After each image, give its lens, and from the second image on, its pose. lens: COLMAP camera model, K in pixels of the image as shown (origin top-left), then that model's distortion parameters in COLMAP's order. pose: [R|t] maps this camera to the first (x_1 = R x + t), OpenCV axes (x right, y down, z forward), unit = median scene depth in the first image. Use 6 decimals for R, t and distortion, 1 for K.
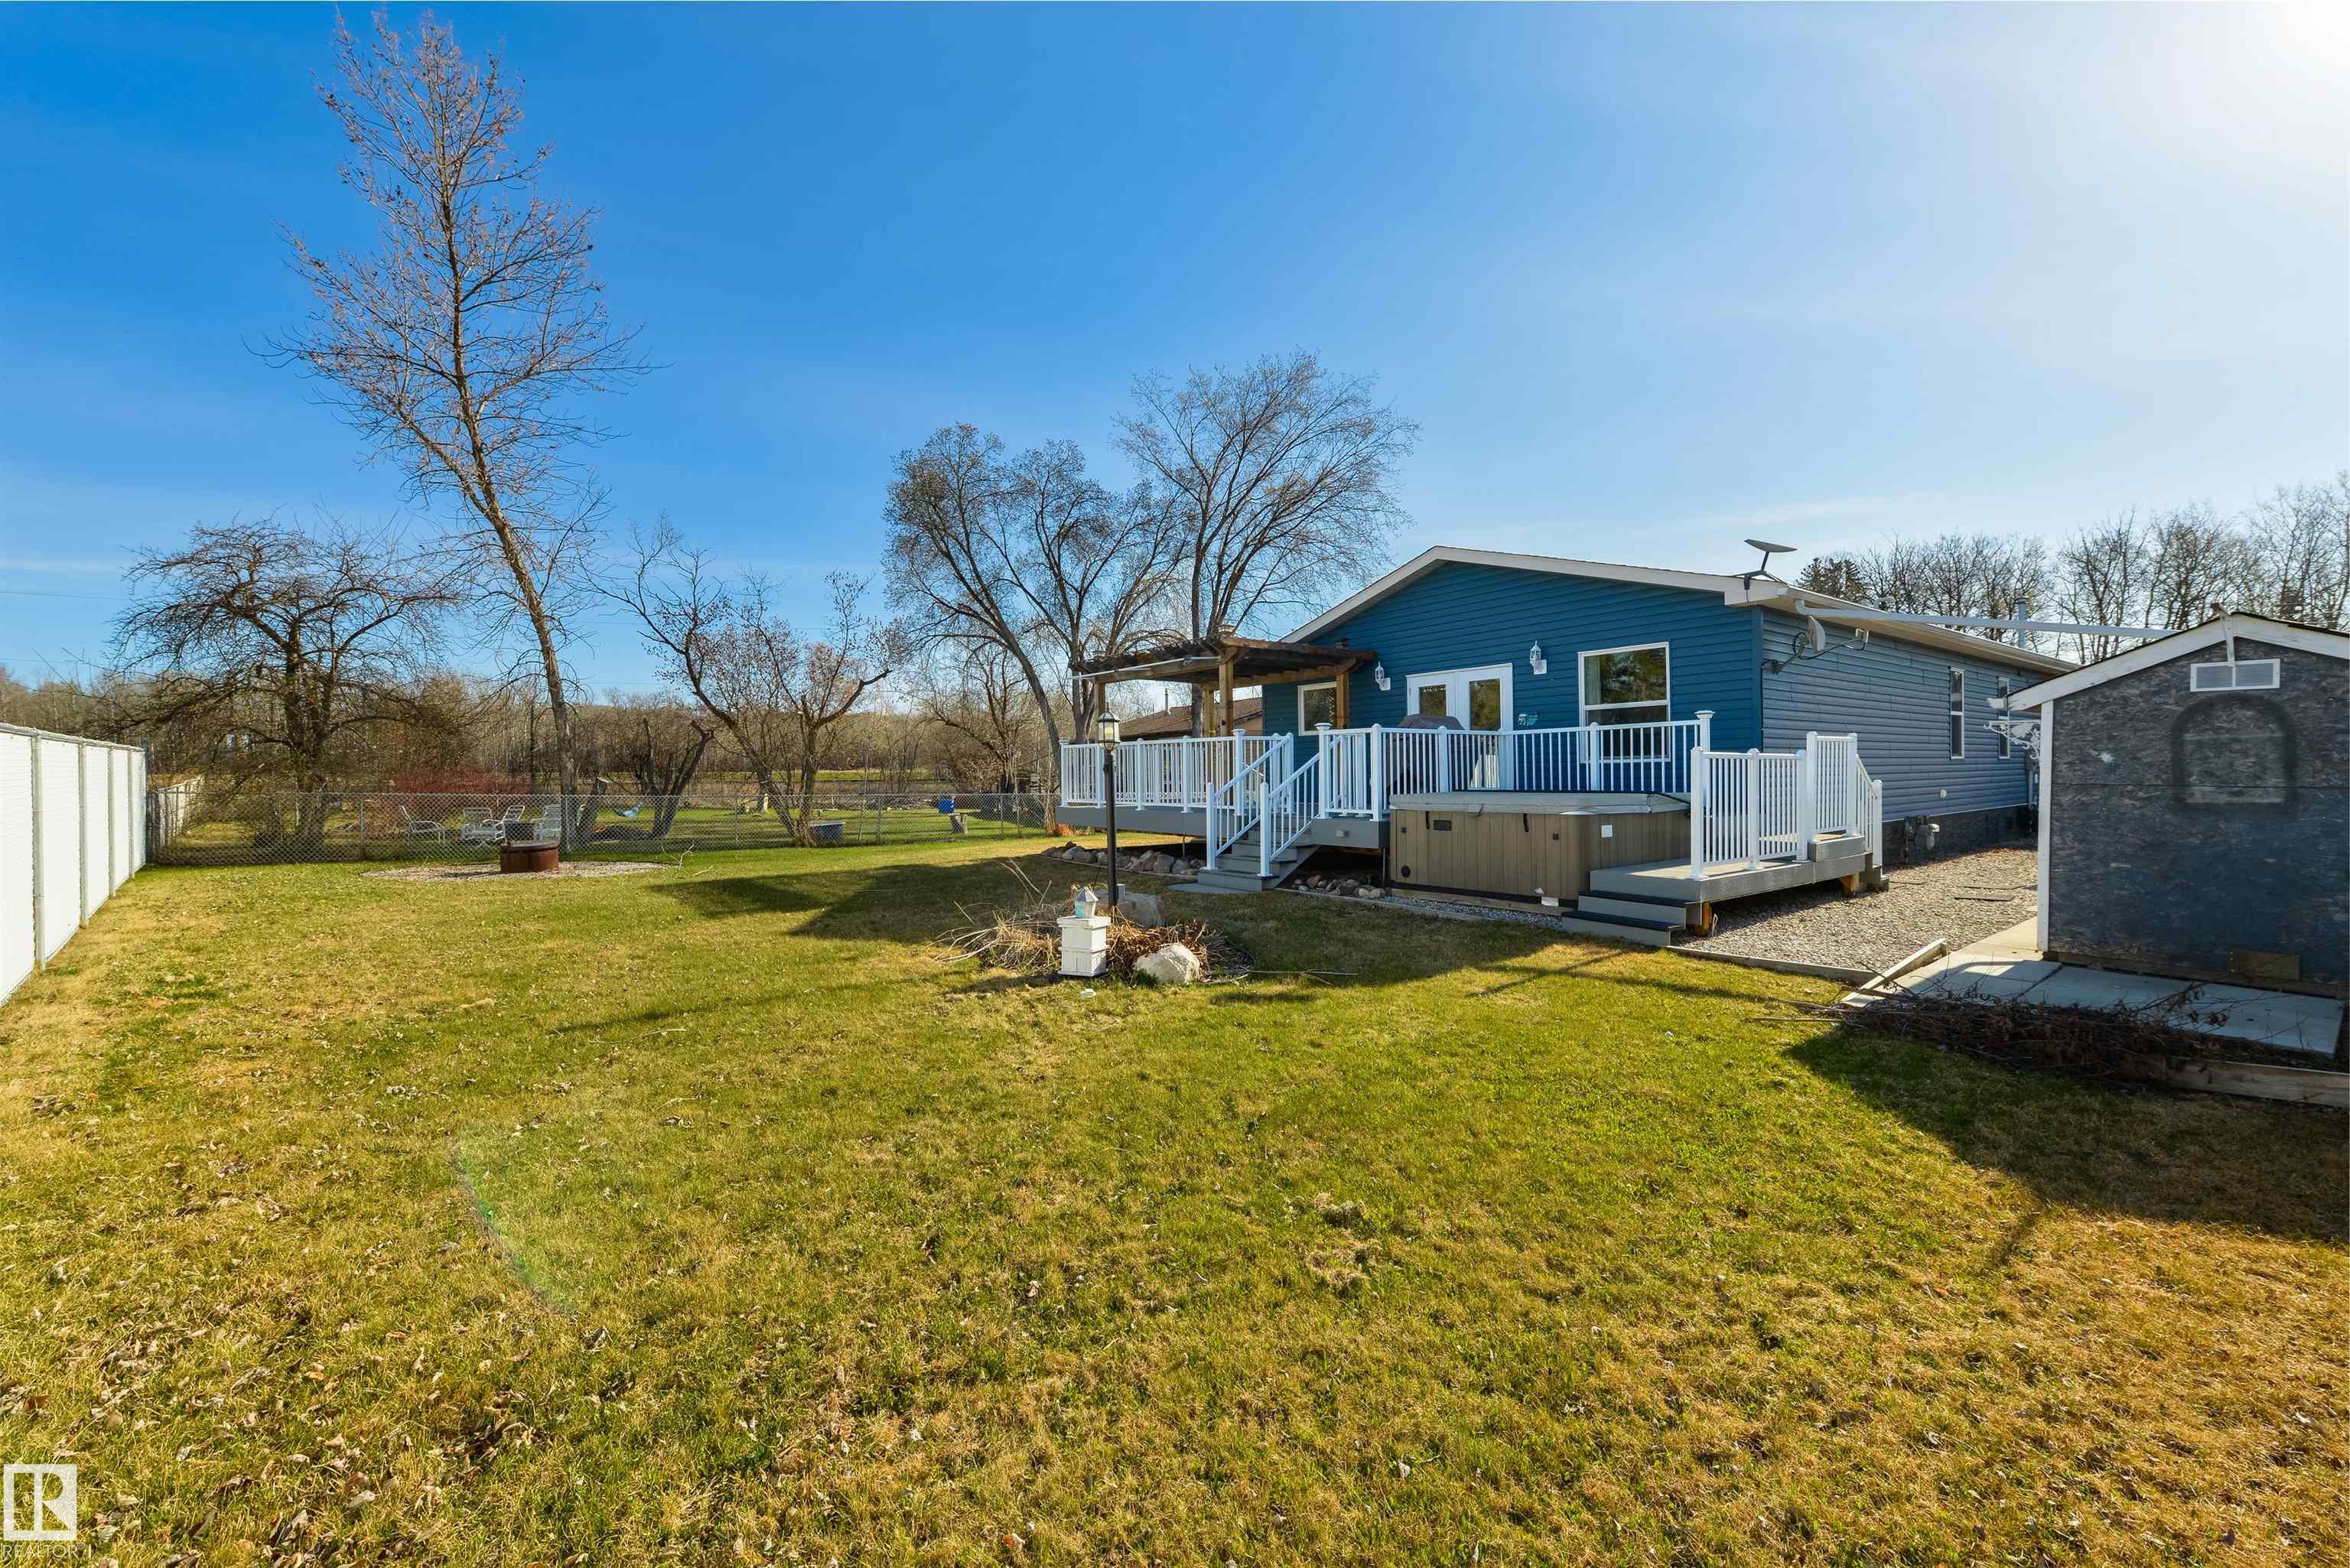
lens RADIAL K [[939.1, 0, 1222.4], [0, 939.1, 768.4], [0, 0, 1]] dist [-0.001123, -0.000767]
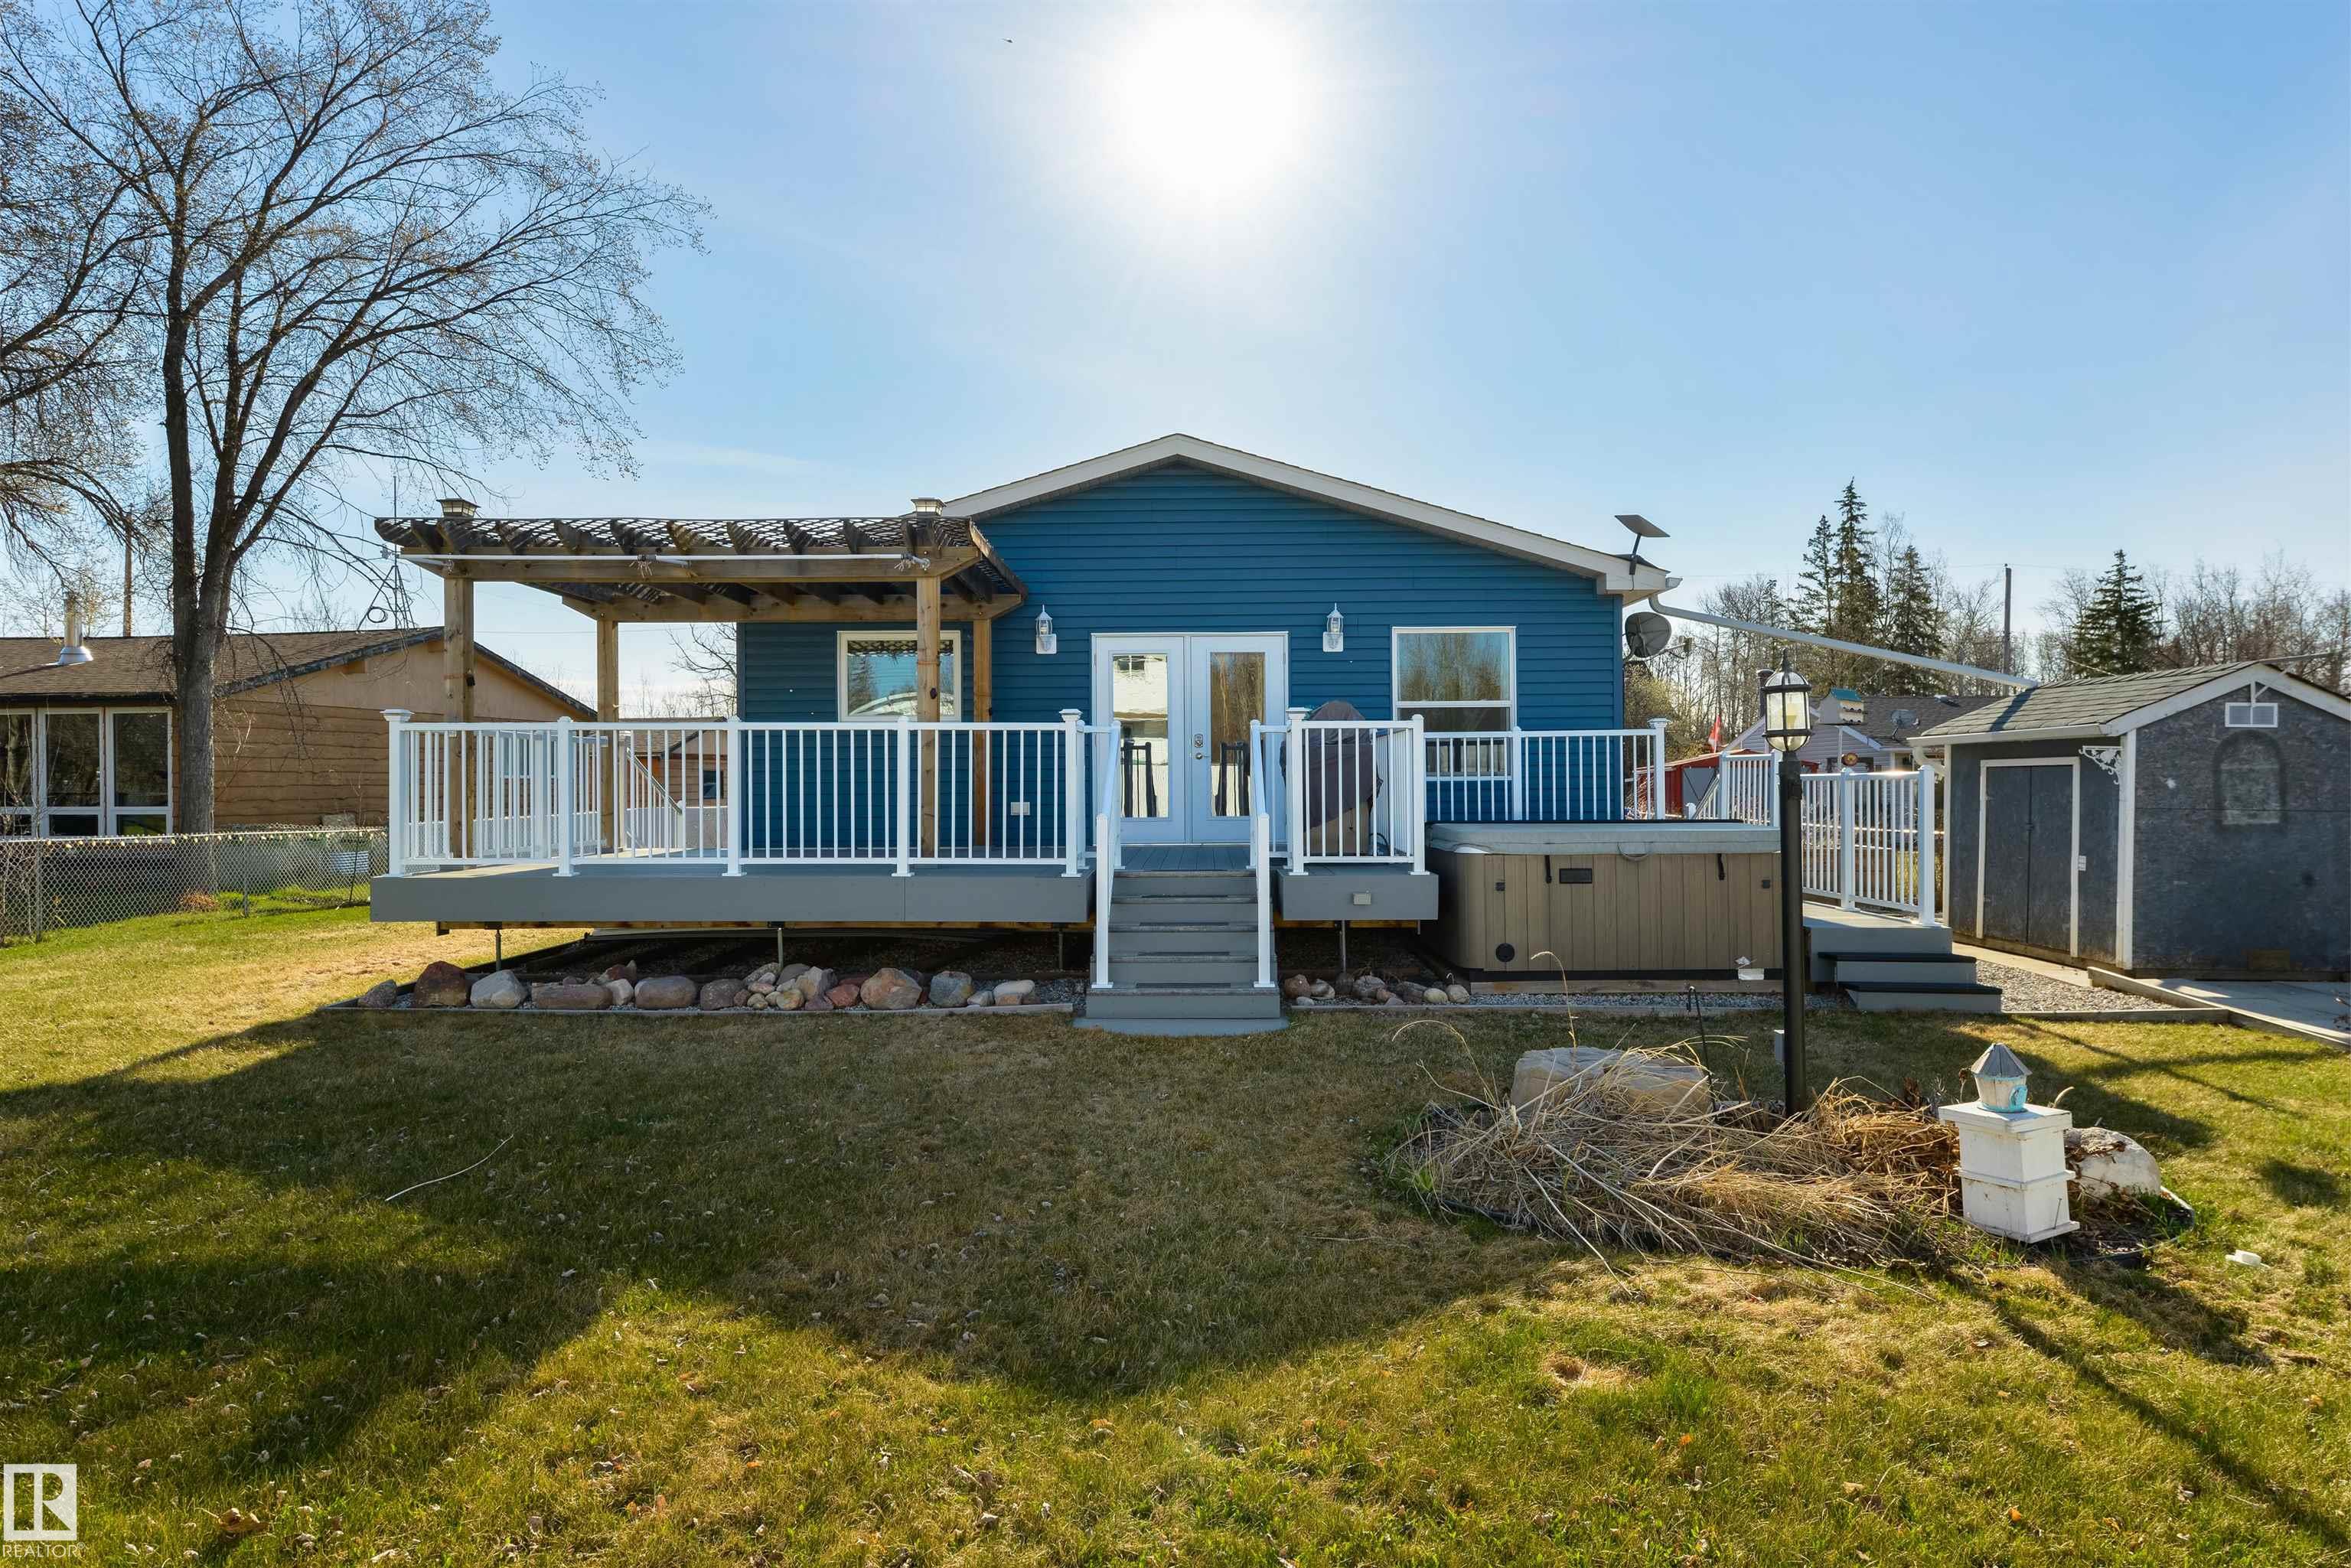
lens RADIAL K [[1289.4, 0, 1175.5], [0, 1289.4, 784.0], [0, 0, 1]] dist [0.003744, 0.001566]
pose [[0.625068, 0.007895, 0.780531, -0.606843], [-0.007904, 0.999962, -0.003785, 0.002221], [-0.780531, -0.003803, 0.625106, 0.623417]]
